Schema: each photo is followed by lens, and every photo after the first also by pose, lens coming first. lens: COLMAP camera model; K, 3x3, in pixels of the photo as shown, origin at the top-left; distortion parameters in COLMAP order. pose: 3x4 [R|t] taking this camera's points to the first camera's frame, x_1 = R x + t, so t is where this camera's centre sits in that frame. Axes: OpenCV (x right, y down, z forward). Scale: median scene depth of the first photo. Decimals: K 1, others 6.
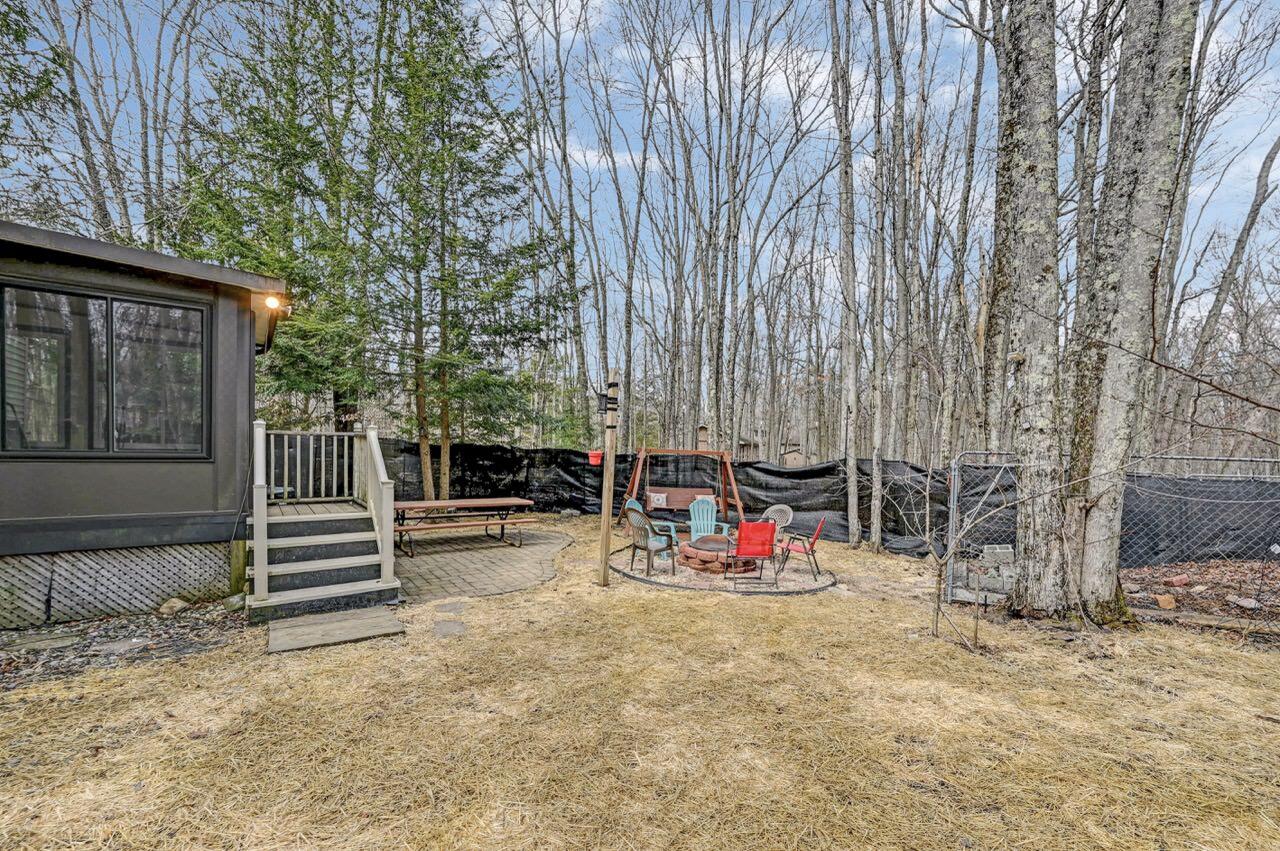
lens RADIAL K [[542.1, 0, 639.5], [0, 542.1, 465.2], [0, 0, 1]] dist [-0.002039, 0.000026]
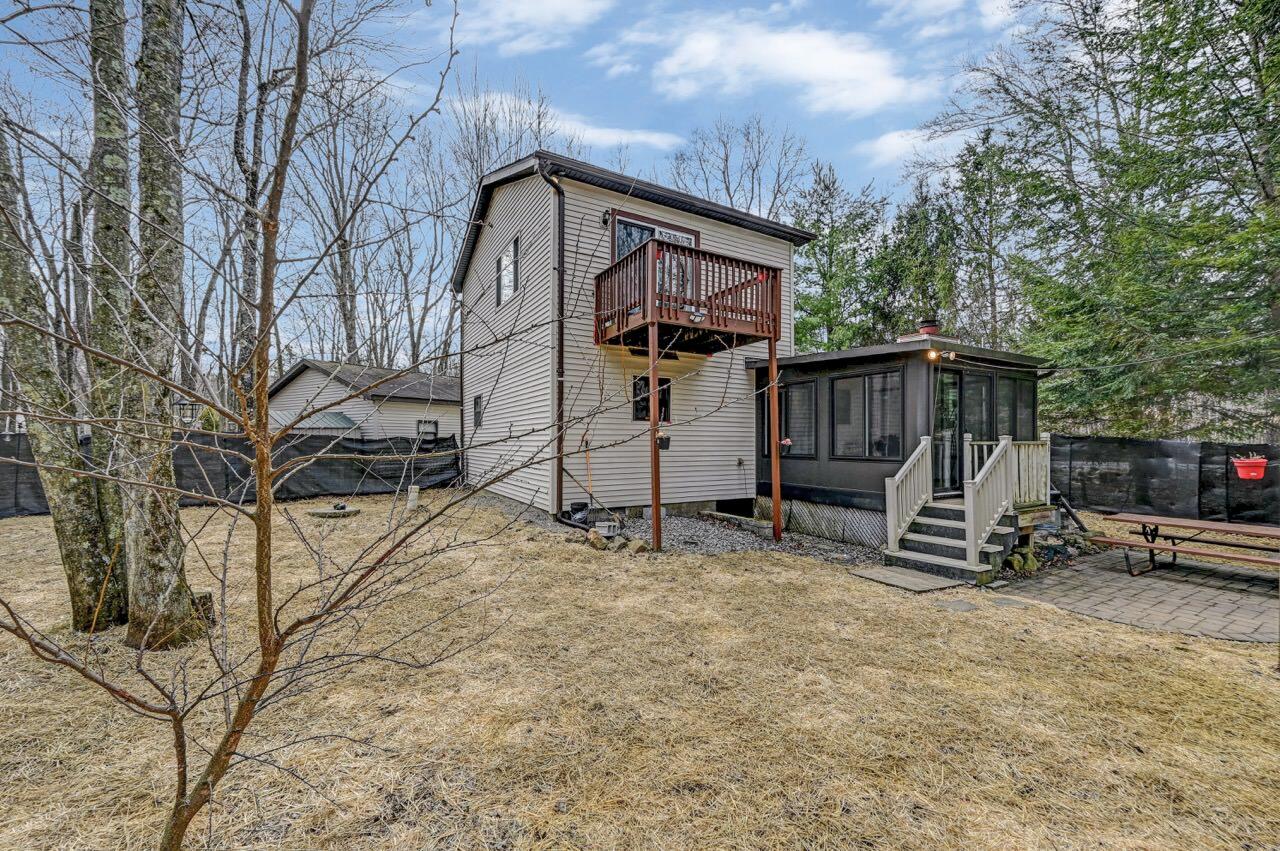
lens RADIAL K [[515.6, 0, 641.7], [0, 515.6, 441.8], [0, 0, 1]] dist [0.000514, 0.000175]
pose [[-0.116649, -0.029188, -0.992744, 0.443401], [-0.037897, 0.998971, -0.024918, -0.001321], [0.992450, 0.034716, -0.117636, 0.226052]]
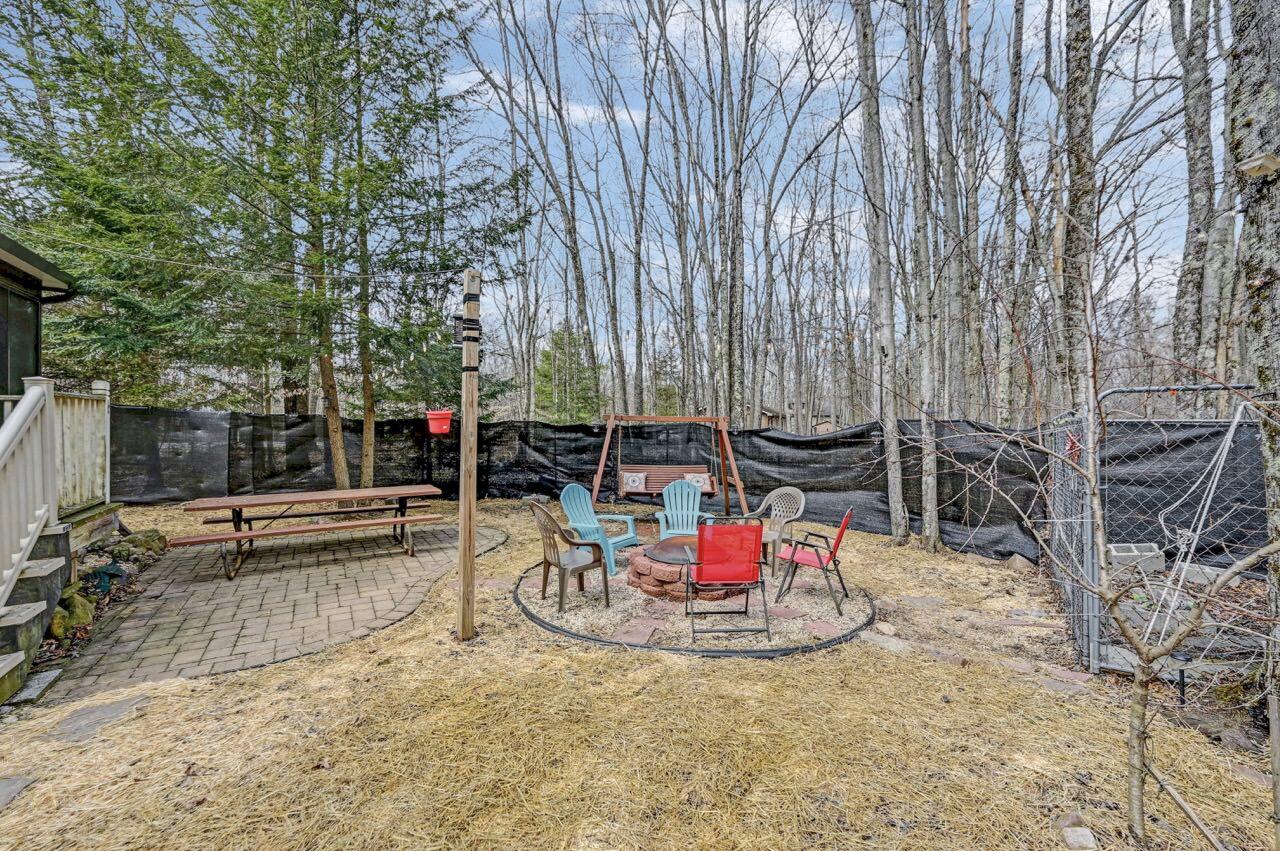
lens RADIAL K [[513.1, 0, 636.3], [0, 513.1, 425.5], [0, 0, 1]] dist [-0.000766, 0.000343]
pose [[0.996163, -0.031479, -0.081665, 0.121674], [0.028769, 0.999003, -0.034143, 0.010748], [0.082658, 0.031663, 0.996075, 0.321962]]
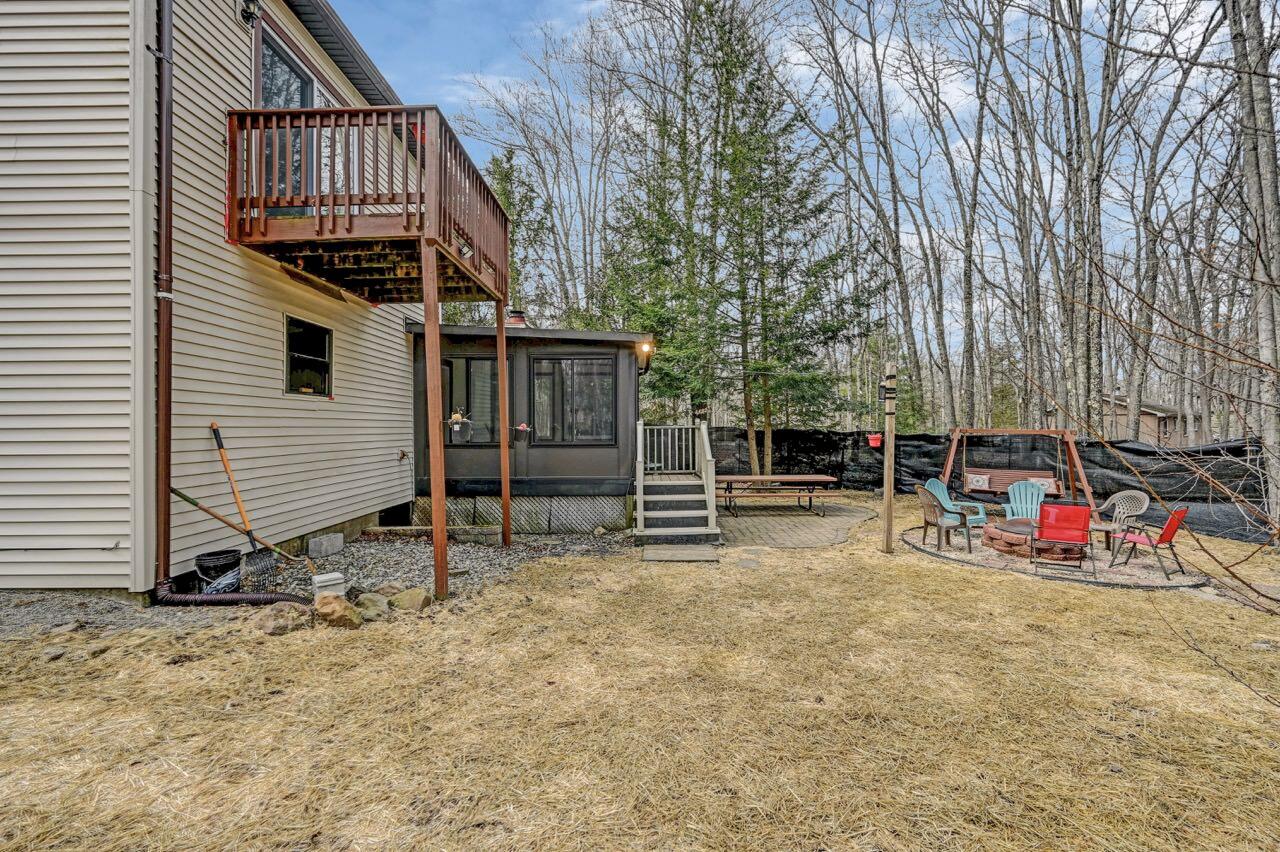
lens RADIAL K [[513.1, 0, 636.3], [0, 513.1, 426.0], [0, 0, 1]] dist [-0.000766, 0.000343]
pose [[0.802309, -0.032294, -0.596035, 0.114448], [0.008142, 0.999035, -0.043169, -0.001185], [0.596853, 0.029782, 0.801797, -0.132351]]
